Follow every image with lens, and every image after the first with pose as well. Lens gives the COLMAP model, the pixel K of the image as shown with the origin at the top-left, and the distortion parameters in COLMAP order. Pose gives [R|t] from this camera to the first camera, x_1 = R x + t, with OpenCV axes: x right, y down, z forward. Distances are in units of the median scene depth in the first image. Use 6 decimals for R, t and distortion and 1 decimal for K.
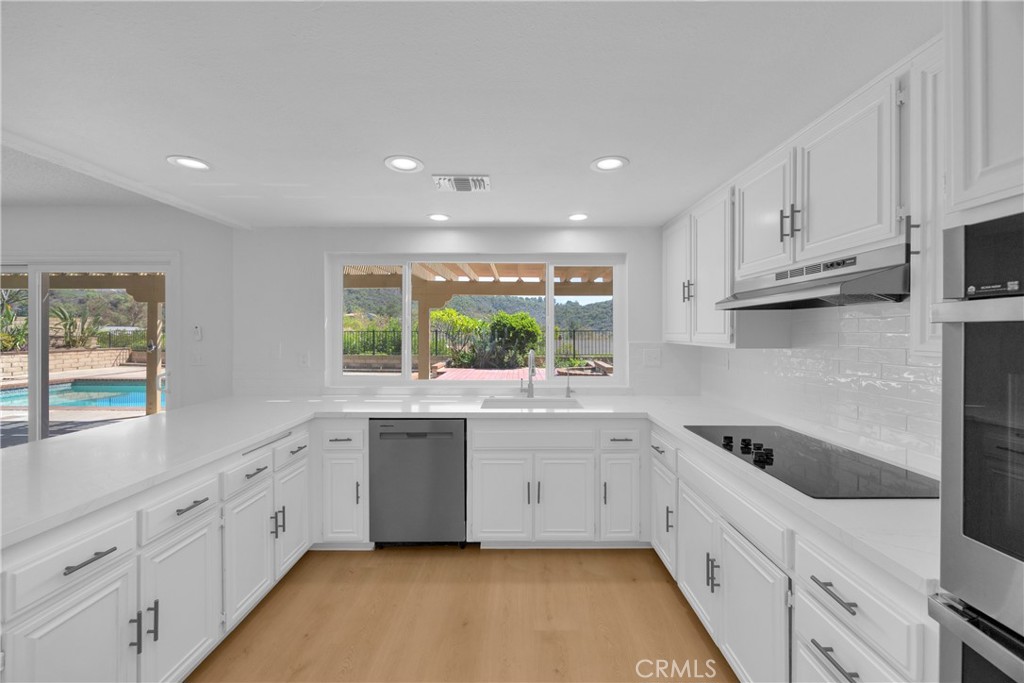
lens RADIAL K [[393.9, 0, 513.0], [0, 393.9, 334.7], [0, 0, 1]] dist [0.003980, 0.000295]
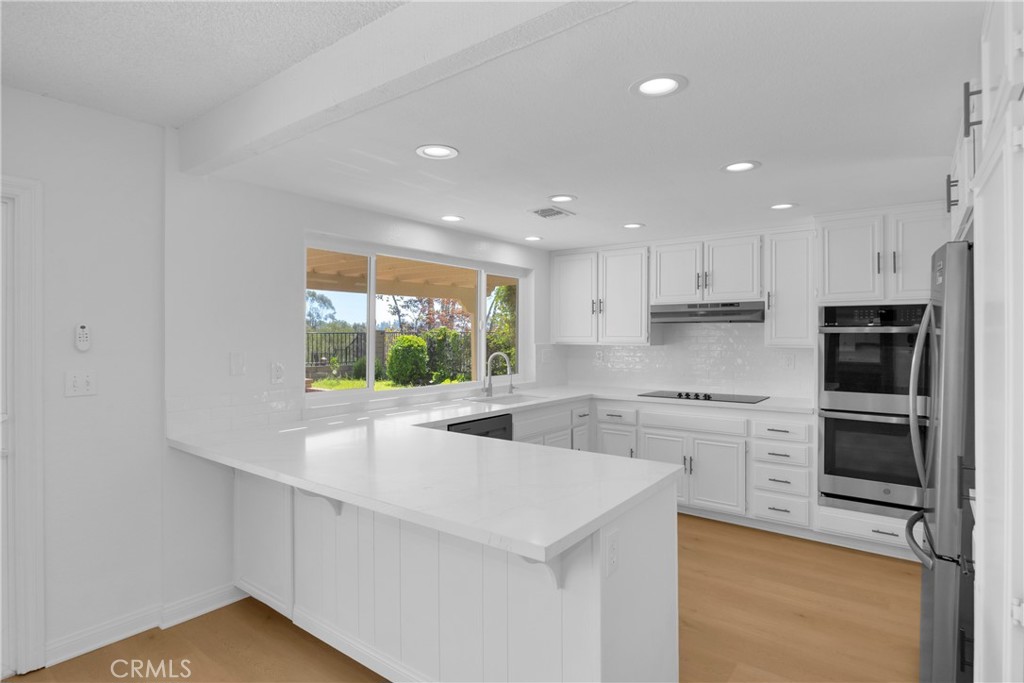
lens RADIAL K [[540.9, 0, 505.9], [0, 540.9, 338.9], [0, 0, 1]] dist [-0.000659, -0.000318]
pose [[0.609634, -0.004668, 0.792669, -1.296711], [0.005207, 0.999985, 0.001885, 0.000049], [-0.792666, 0.002978, 0.609649, 0.079145]]
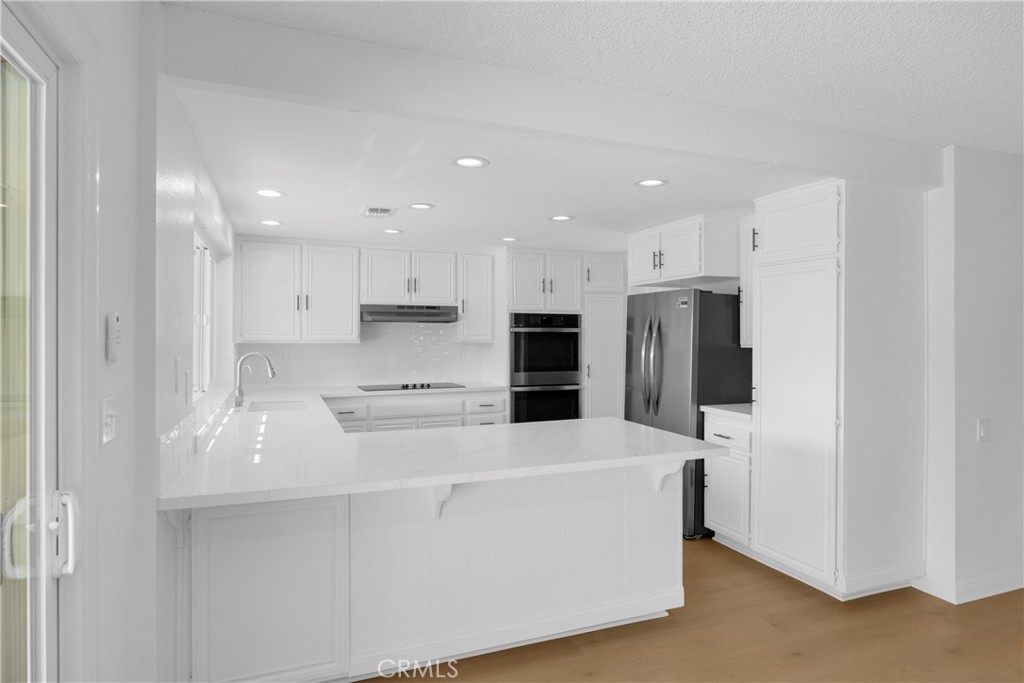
lens RADIAL K [[588.7, 0, 511.6], [0, 588.7, 337.6], [0, 0, 1]] dist [-0.002105, 0.000084]
pose [[-0.381136, -0.005471, 0.924503, -1.669511], [0.004007, 0.999963, 0.007570, -0.003432], [-0.924510, 0.006590, -0.381100, 1.109493]]
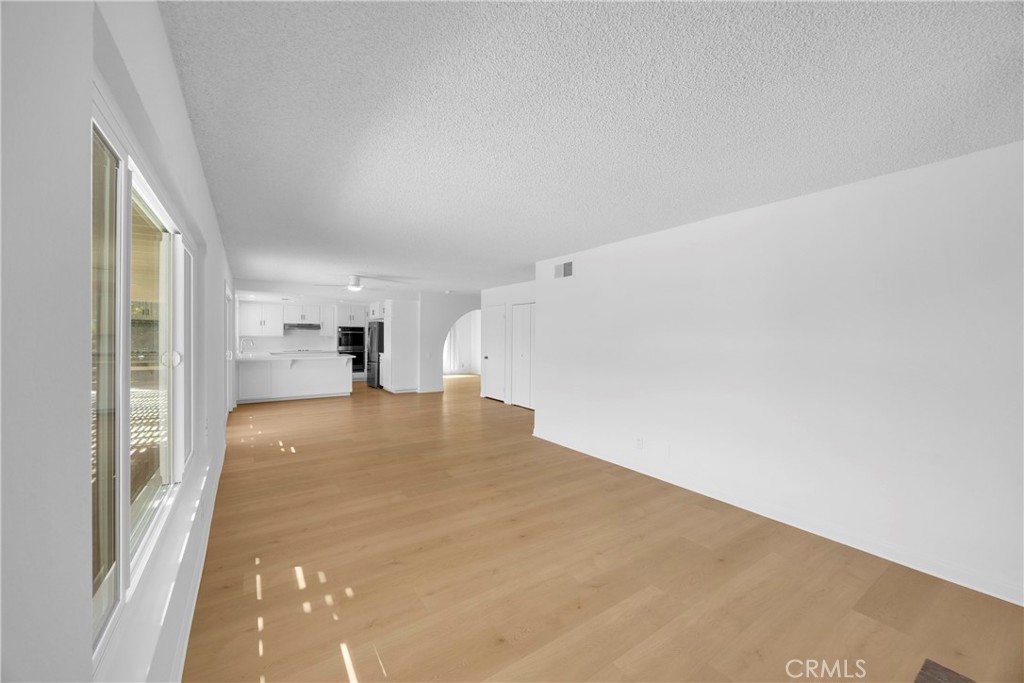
lens RADIAL K [[393.9, 0, 509.2], [0, 393.9, 337.0], [0, 0, 1]] dist [0.003980, 0.000295]
pose [[-0.562201, -0.007612, 0.826965, -4.429447], [-0.000404, 0.999960, 0.008929, -0.000659], [-0.827000, 0.004686, -0.562182, 1.191967]]
